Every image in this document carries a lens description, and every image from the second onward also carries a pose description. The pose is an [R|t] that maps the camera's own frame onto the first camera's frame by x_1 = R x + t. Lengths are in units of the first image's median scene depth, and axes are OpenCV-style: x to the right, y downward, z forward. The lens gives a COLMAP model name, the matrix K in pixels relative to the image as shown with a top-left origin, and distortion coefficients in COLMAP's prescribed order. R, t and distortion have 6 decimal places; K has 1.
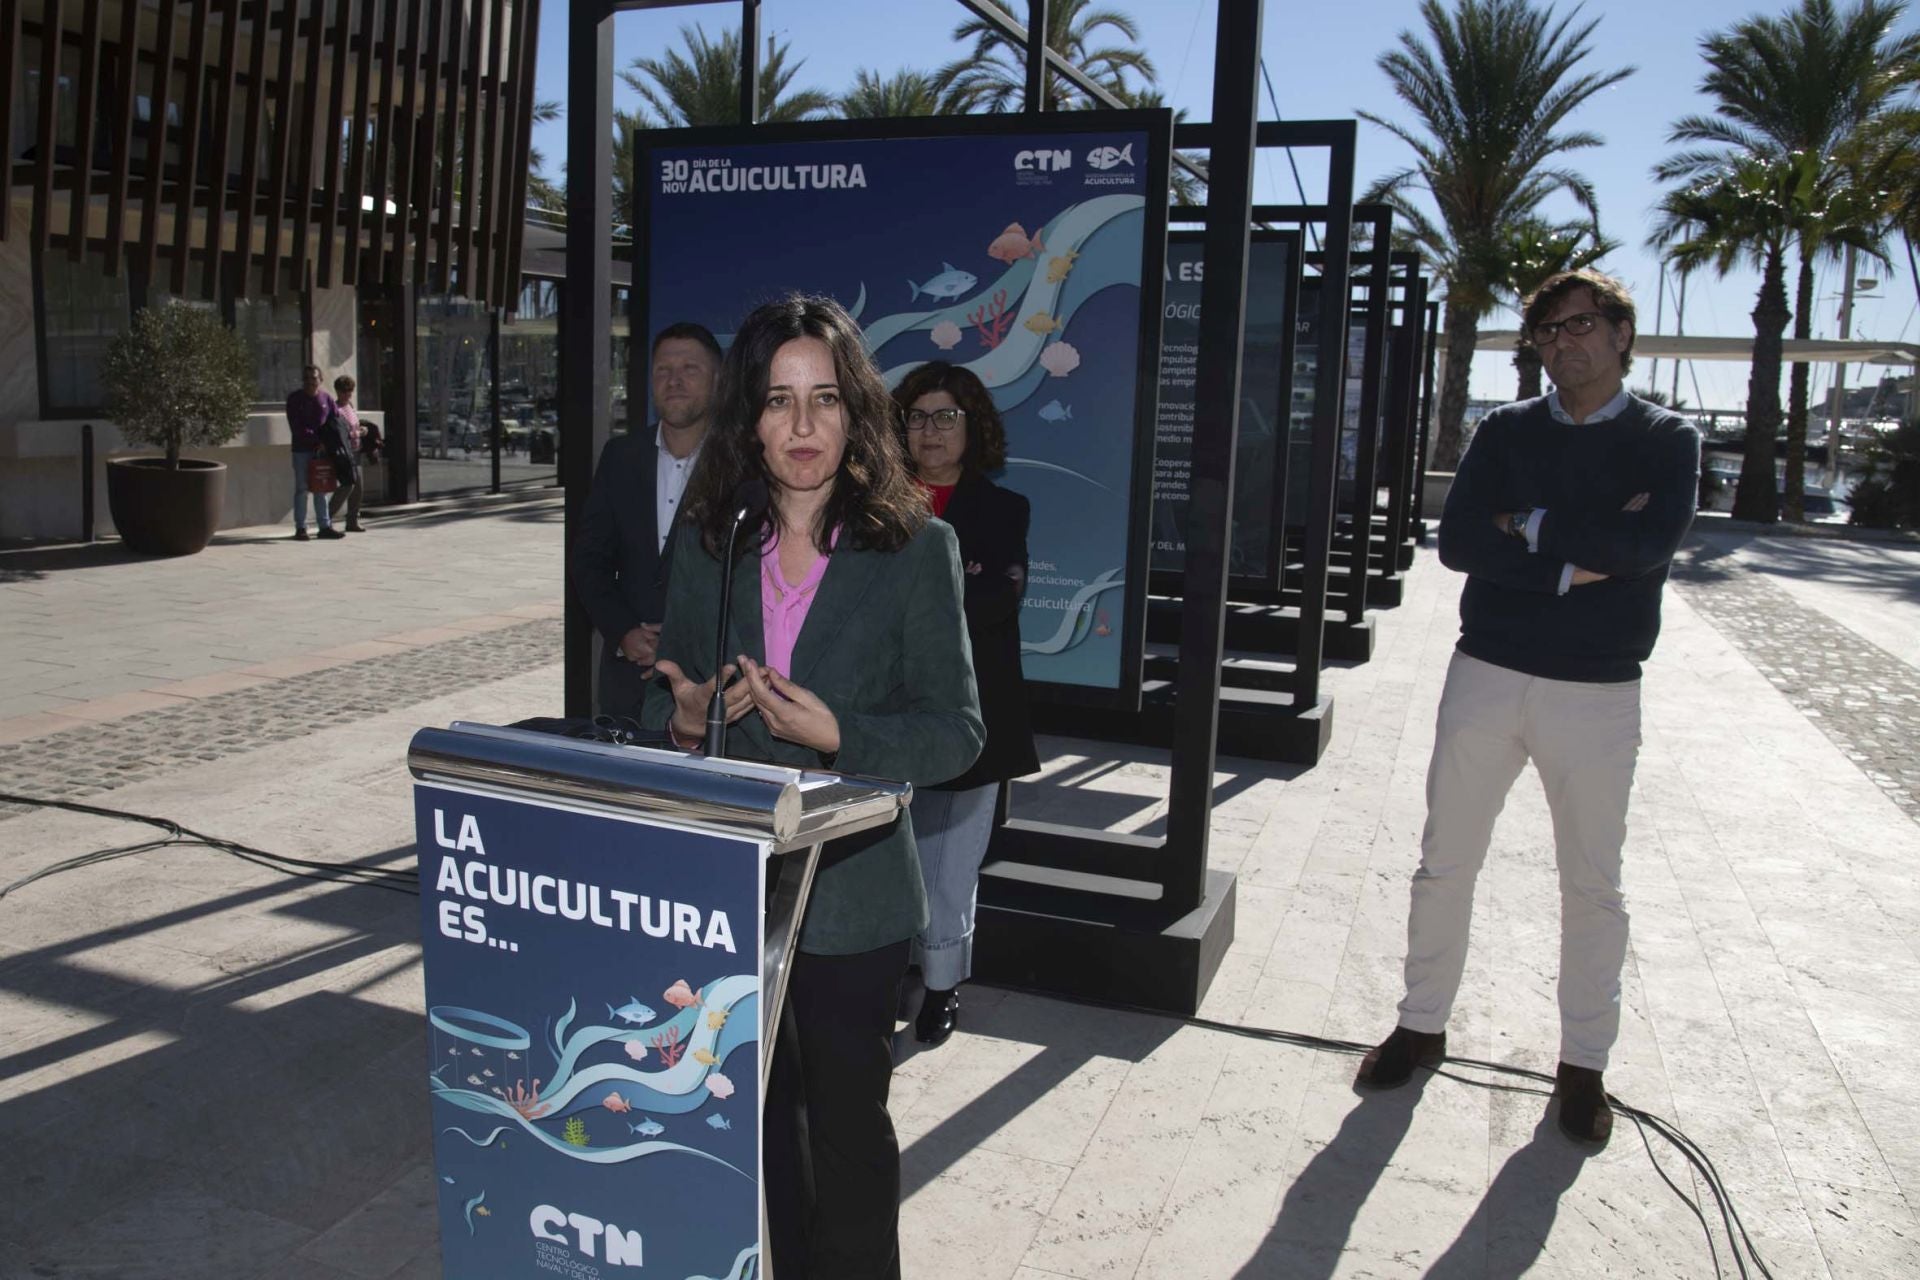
lens RADIAL K [[1569.0, 0, 825.2], [0, 1569.0, 668.0], [0, 0, 1]] dist [-0.110312, 0.065147]
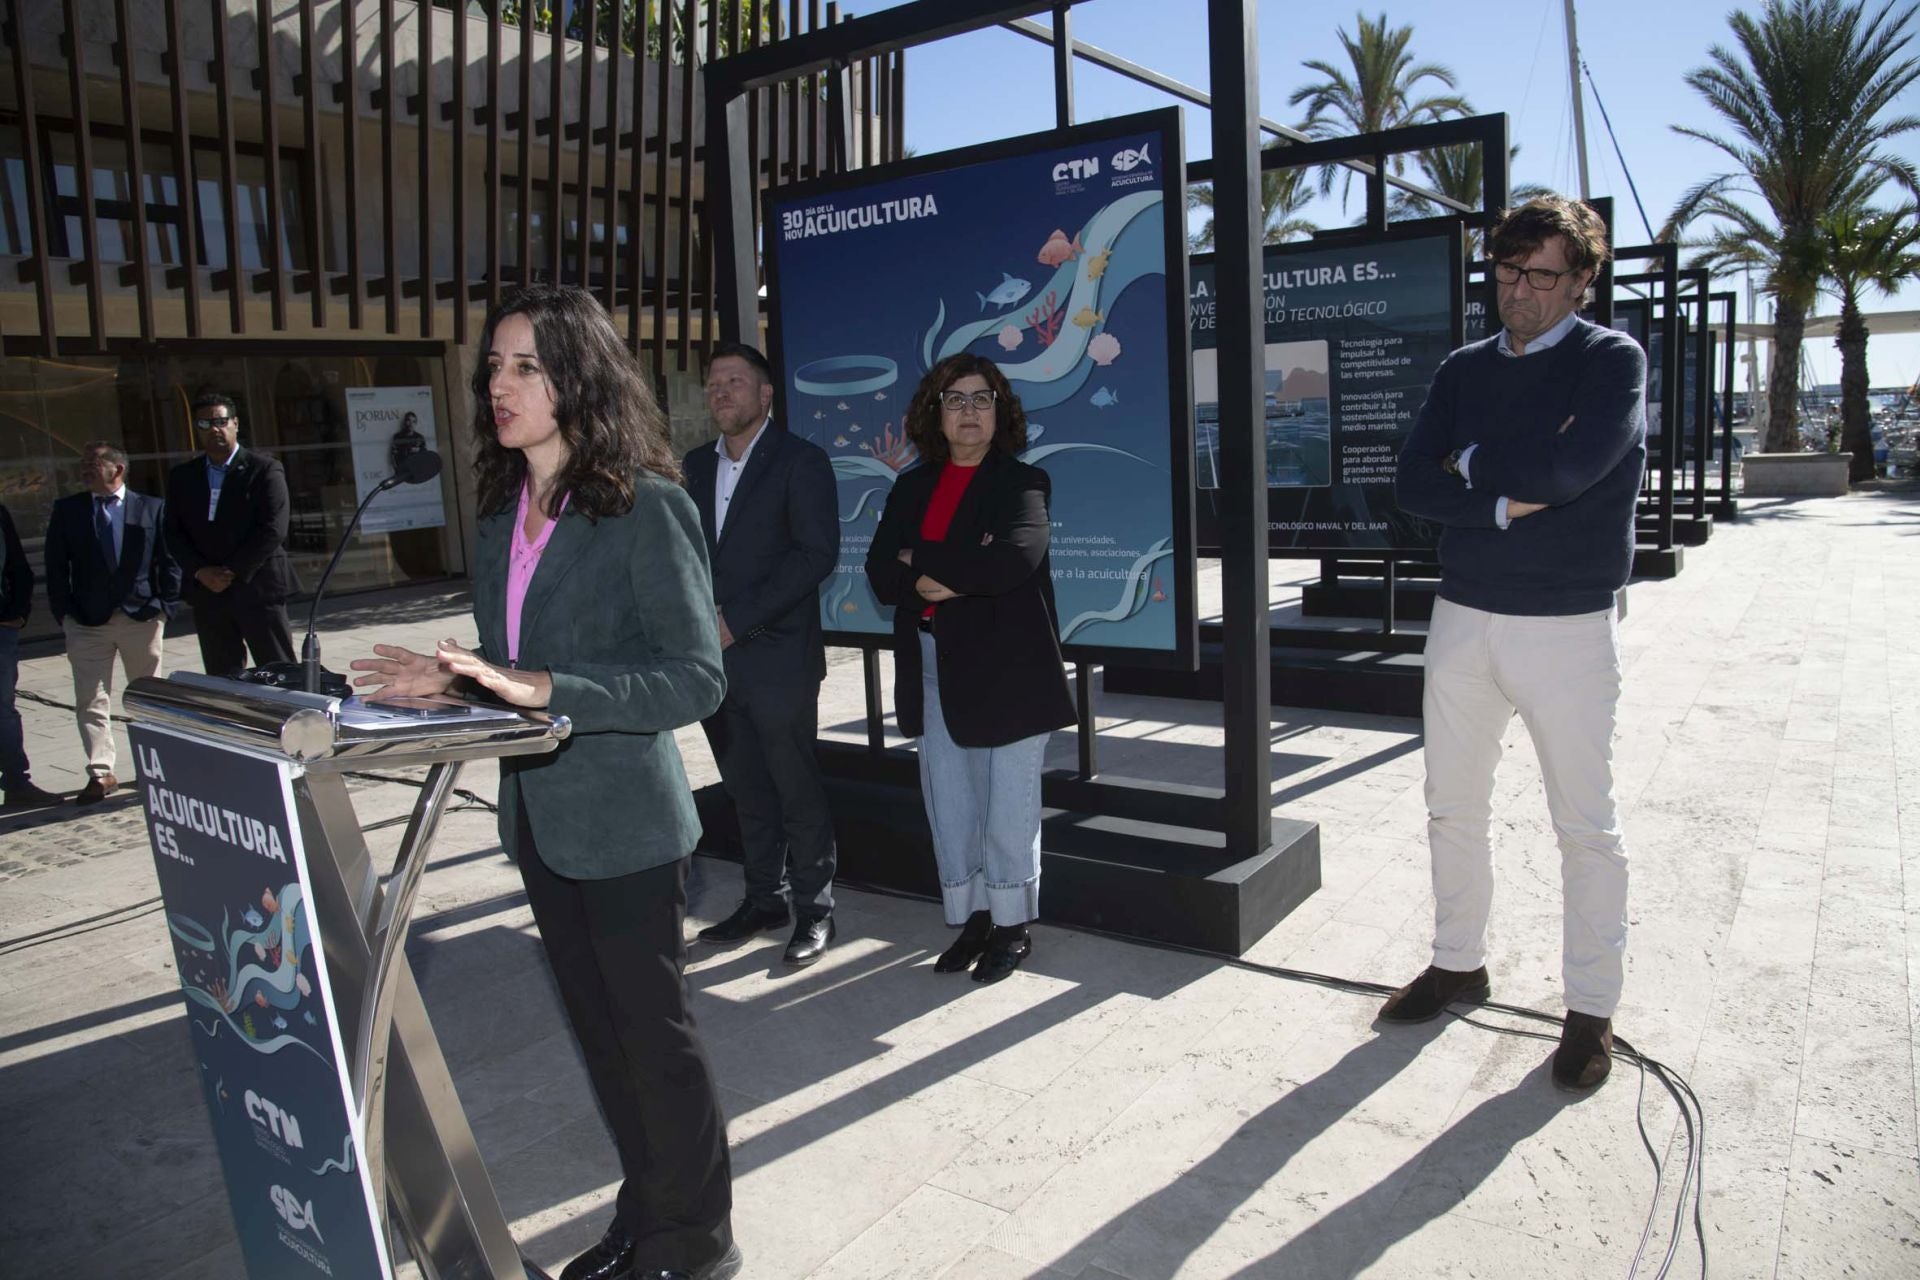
lens RADIAL K [[1329.5, 0, 941.1], [0, 1329.5, 641.3], [0, 0, 1]] dist [-0.108413, 0.058786]
pose [[0.973261, -0.040147, -0.226166, 0.223094], [0.035308, 0.999054, -0.025403, 0.023200], [0.226972, 0.016738, 0.973757, 0.074290]]
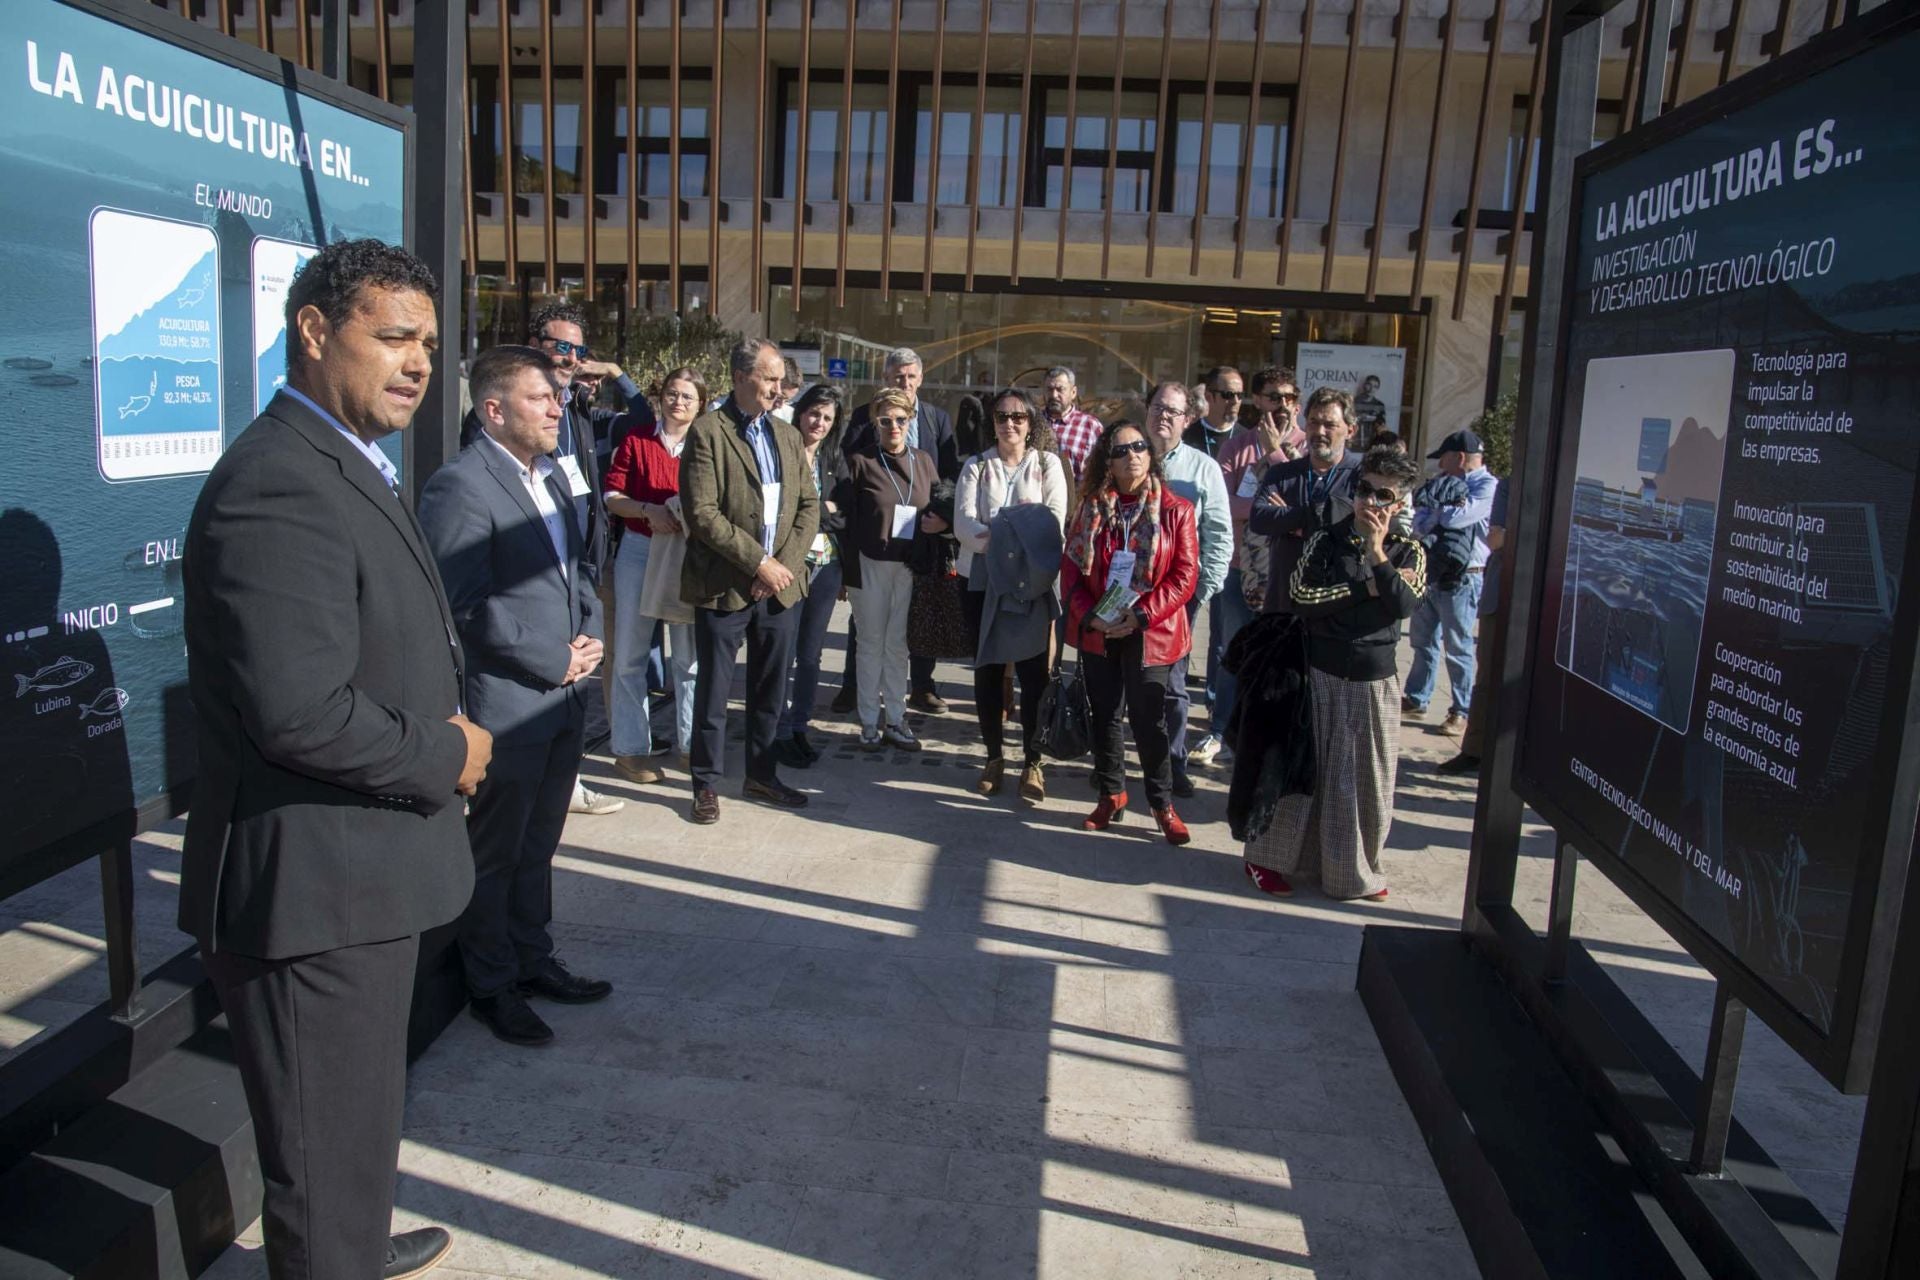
lens RADIAL K [[1329.5, 0, 898.3], [0, 1329.5, 616.4], [0, 0, 1]] dist [-0.108413, 0.058786]
pose [[0.277118, 0.156948, -0.947931, 0.737618], [-0.217611, 0.971185, 0.097182, -0.202619], [0.935869, 0.179349, 0.303287, 1.121729]]
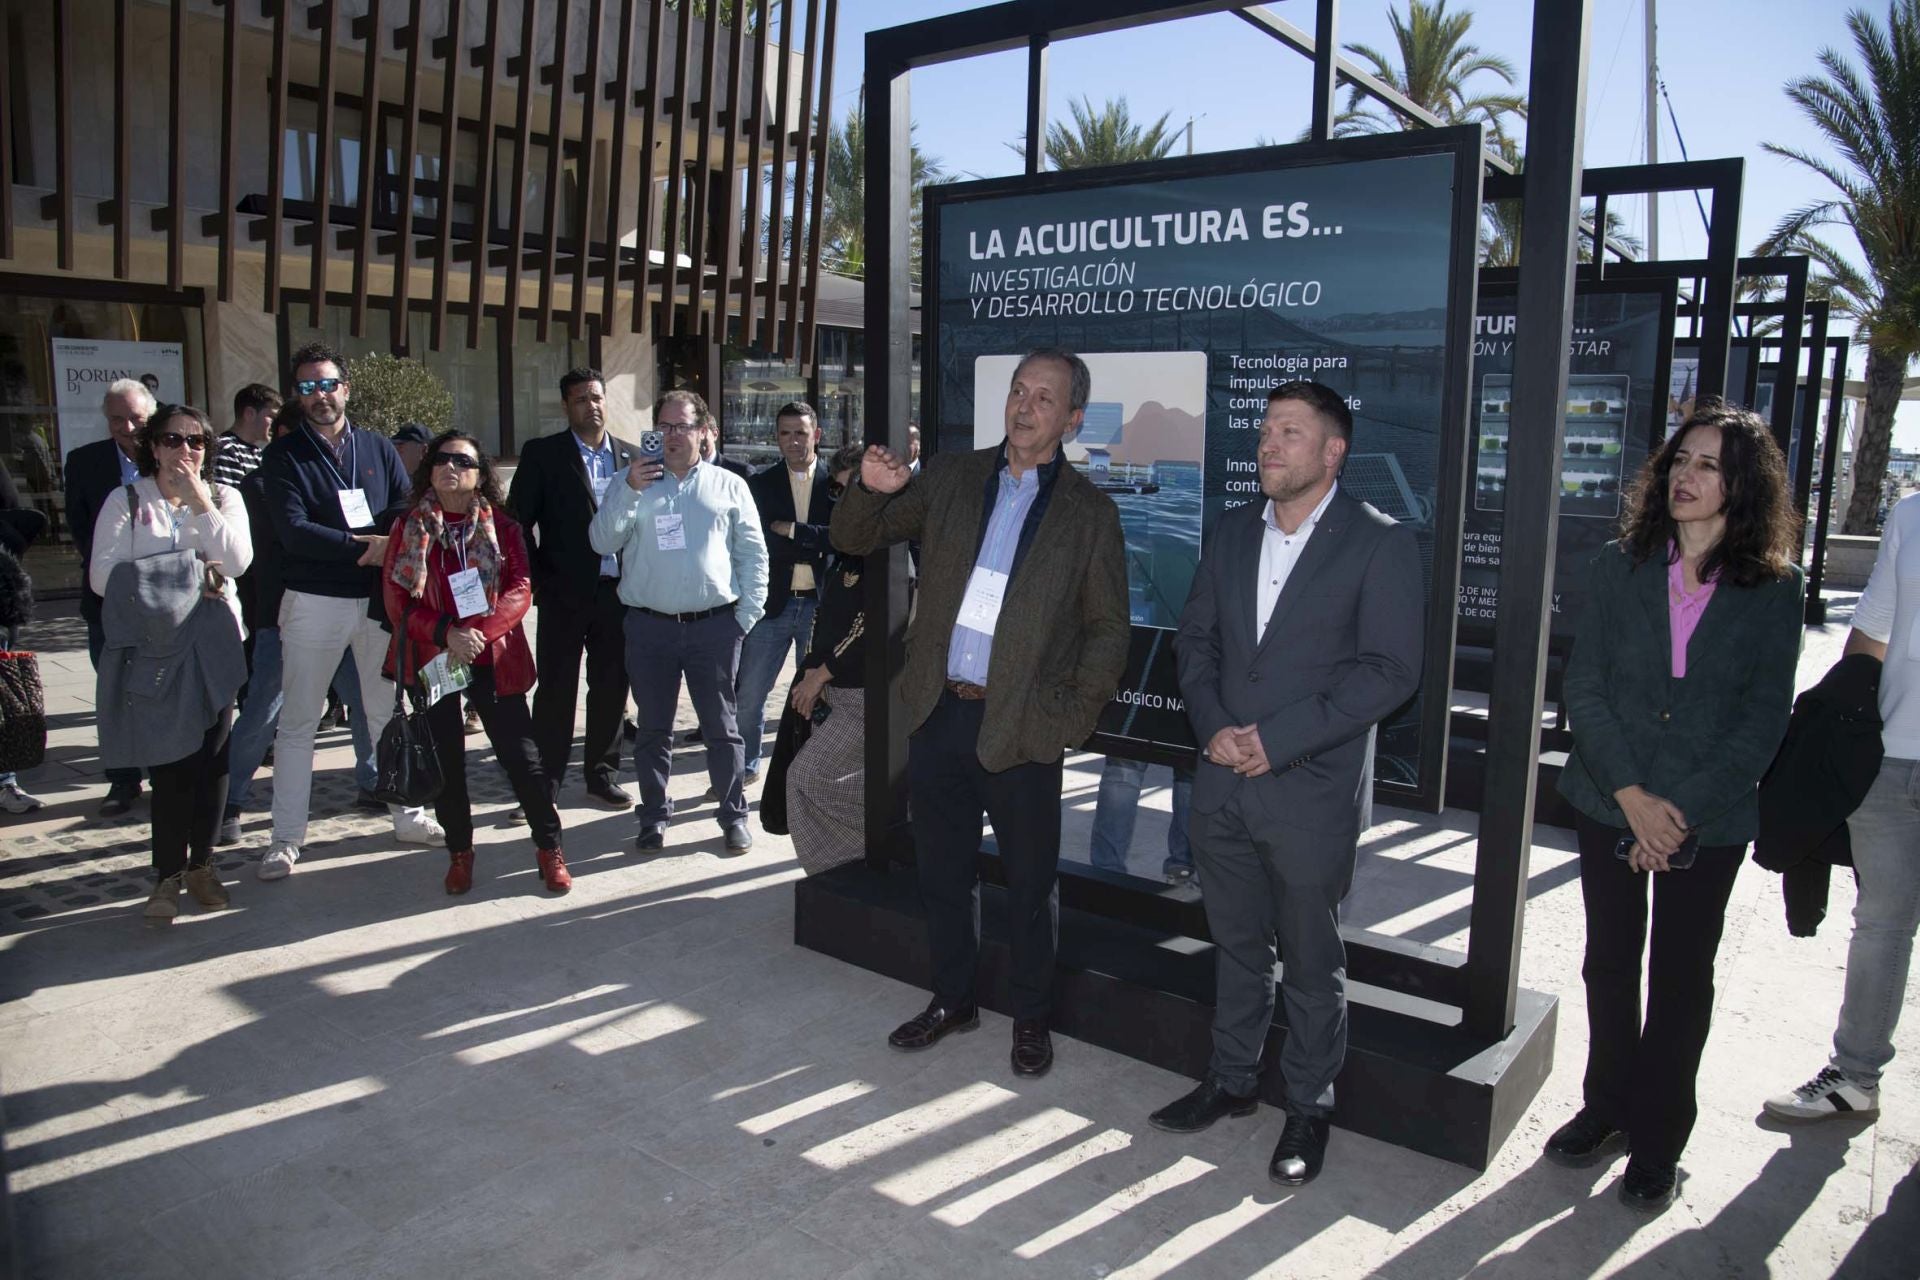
lens RADIAL K [[1329.5, 0, 927.3], [0, 1329.5, 652.2], [0, 0, 1]] dist [-0.108413, 0.058786]
pose [[0.967850, 0.036116, -0.248922, 0.362767], [-0.040816, 0.999072, -0.013743, -0.143418], [0.248194, 0.023461, 0.968426, 0.814715]]
